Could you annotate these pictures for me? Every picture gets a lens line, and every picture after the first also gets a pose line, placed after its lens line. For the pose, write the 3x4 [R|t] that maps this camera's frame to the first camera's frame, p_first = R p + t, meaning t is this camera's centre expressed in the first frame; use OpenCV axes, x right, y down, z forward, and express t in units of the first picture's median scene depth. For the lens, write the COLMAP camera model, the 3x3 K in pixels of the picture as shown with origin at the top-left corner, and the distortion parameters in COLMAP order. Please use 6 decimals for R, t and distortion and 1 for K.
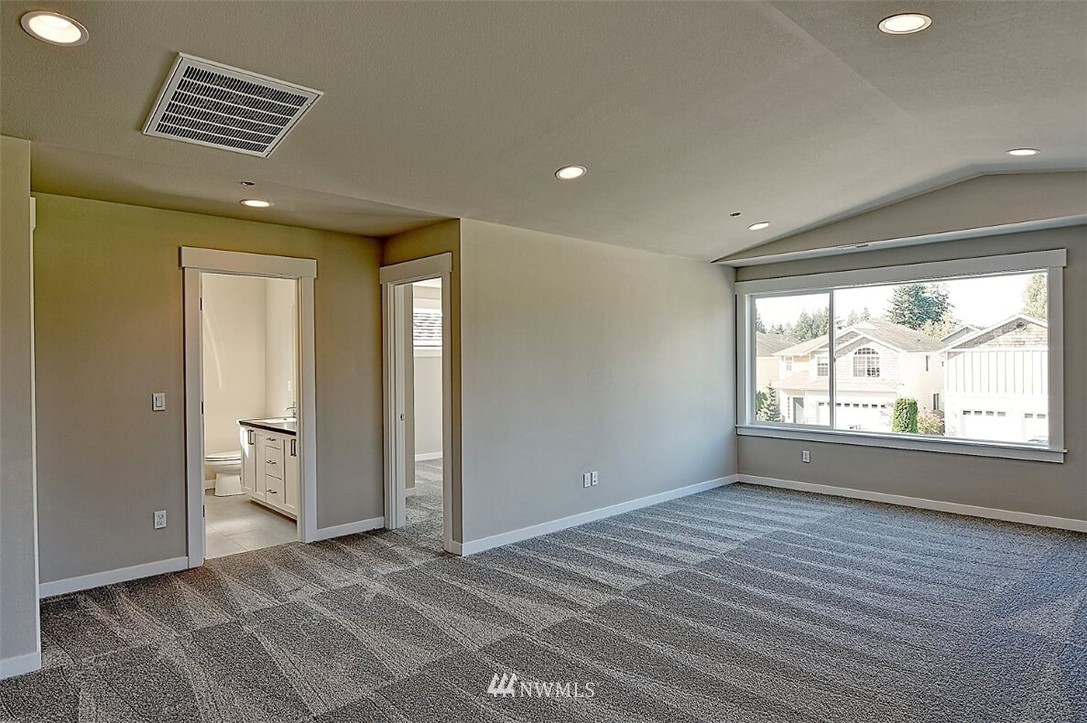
lens RADIAL K [[631.4, 0, 537.8], [0, 631.4, 359.5], [0, 0, 1]] dist [-0.022377, -0.000491]
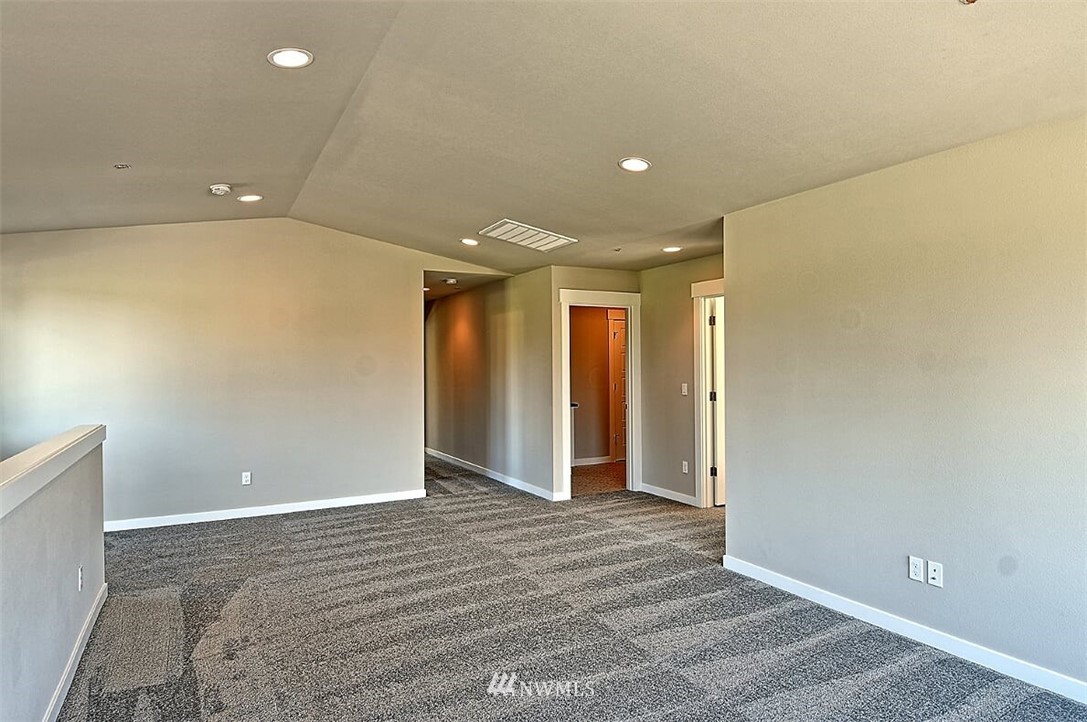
lens RADIAL K [[631.4, 0, 537.8], [0, 631.4, 359.0], [0, 0, 1]] dist [-0.022377, -0.000491]
pose [[-0.257884, 0.005258, -0.966162, 0.973797], [0.007402, 0.999967, 0.003466, -0.014975], [0.966148, -0.006258, -0.257914, 1.066648]]
